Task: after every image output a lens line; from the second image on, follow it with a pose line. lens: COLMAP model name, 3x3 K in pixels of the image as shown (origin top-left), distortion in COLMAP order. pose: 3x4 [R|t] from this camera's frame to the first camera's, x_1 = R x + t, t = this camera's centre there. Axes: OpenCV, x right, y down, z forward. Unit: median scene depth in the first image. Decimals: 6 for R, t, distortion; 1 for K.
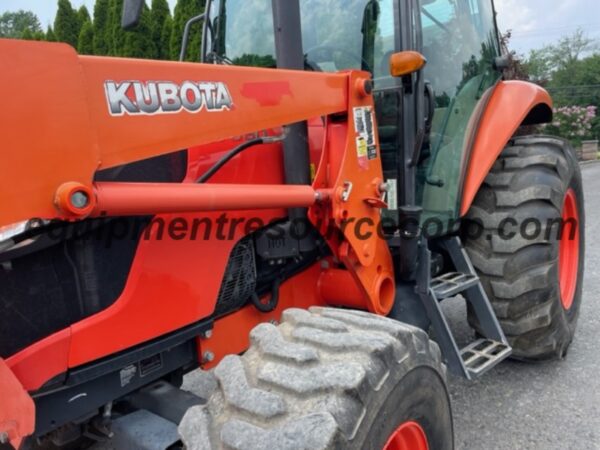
lens RADIAL K [[452.6, 0, 302.3], [0, 452.6, 220.9], [0, 0, 1]] dist [0.092152, -0.120647]
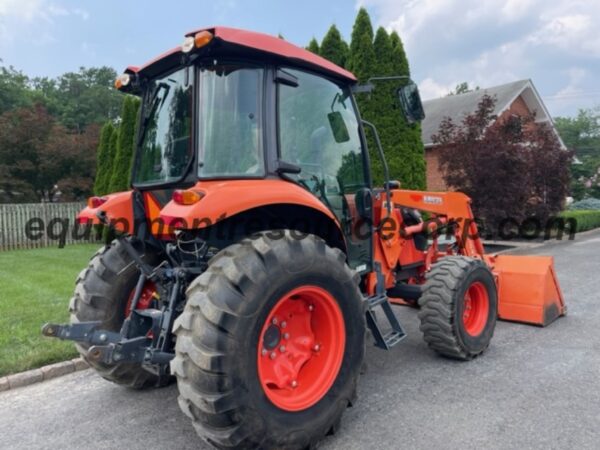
lens RADIAL K [[451.9, 0, 300.2], [0, 451.9, 221.2], [0, 0, 1]] dist [0.087433, -0.118657]
pose [[0.993588, 0.041625, -0.105125, -0.030916], [-0.051854, 0.993979, -0.096523, 0.037048], [0.100474, 0.101355, 0.989764, -0.711697]]
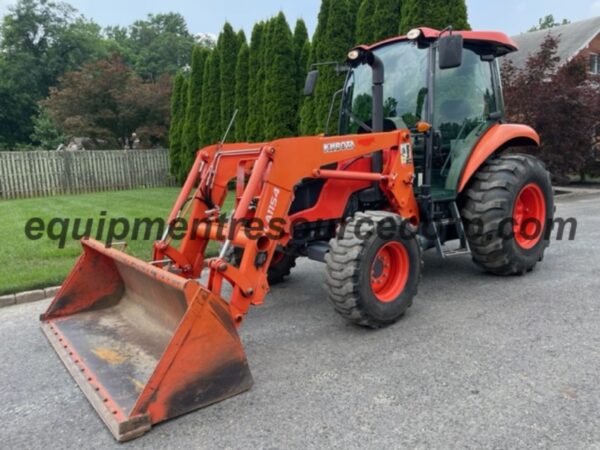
lens RADIAL K [[450.2, 0, 303.7], [0, 450.2, 231.3], [0, 0, 1]] dist [0.102091, -0.129528]
pose [[0.970245, 0.078128, -0.229176, 0.136991], [-0.069298, 0.996519, 0.046342, 0.108105], [0.231999, -0.029082, 0.972281, -1.094276]]
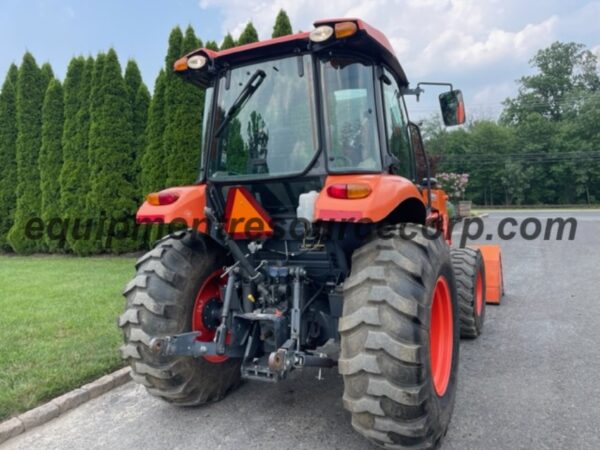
lens RADIAL K [[452.6, 0, 302.3], [0, 452.6, 220.9], [0, 0, 1]] dist [0.092152, -0.120647]
pose [[0.972731, 0.022310, 0.230859, -0.729430], [0.002862, 0.994132, -0.108132, 0.070973], [-0.231917, 0.105844, 0.966960, -0.662239]]
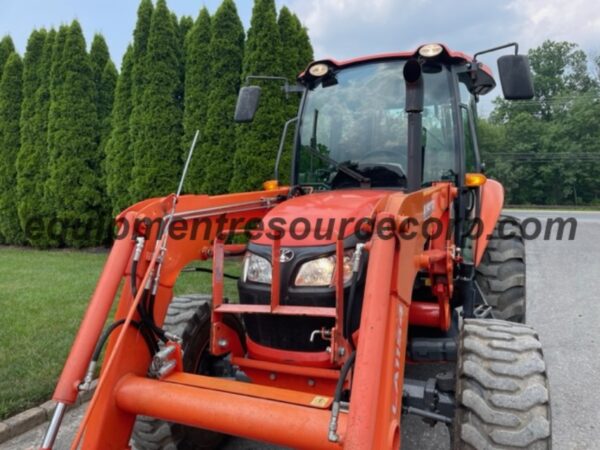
lens RADIAL K [[453.6, 0, 300.5], [0, 453.6, 226.3], [0, 0, 1]] dist [0.096187, -0.127076]
pose [[0.965981, 0.043201, 0.254979, -0.573738], [-0.023045, 0.996406, -0.081513, -0.008225], [-0.257584, 0.072864, 0.963505, -0.329988]]
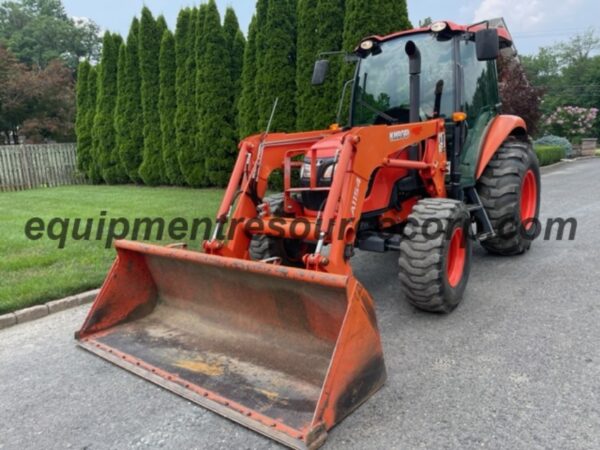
lens RADIAL K [[450.4, 0, 301.5], [0, 450.4, 231.2], [0, 0, 1]] dist [0.096326, -0.120617]
pose [[0.999491, 0.030343, -0.009804, -0.429289], [-0.029845, 0.998423, 0.047552, 0.145653], [0.011232, -0.047235, 0.998821, -1.121860]]
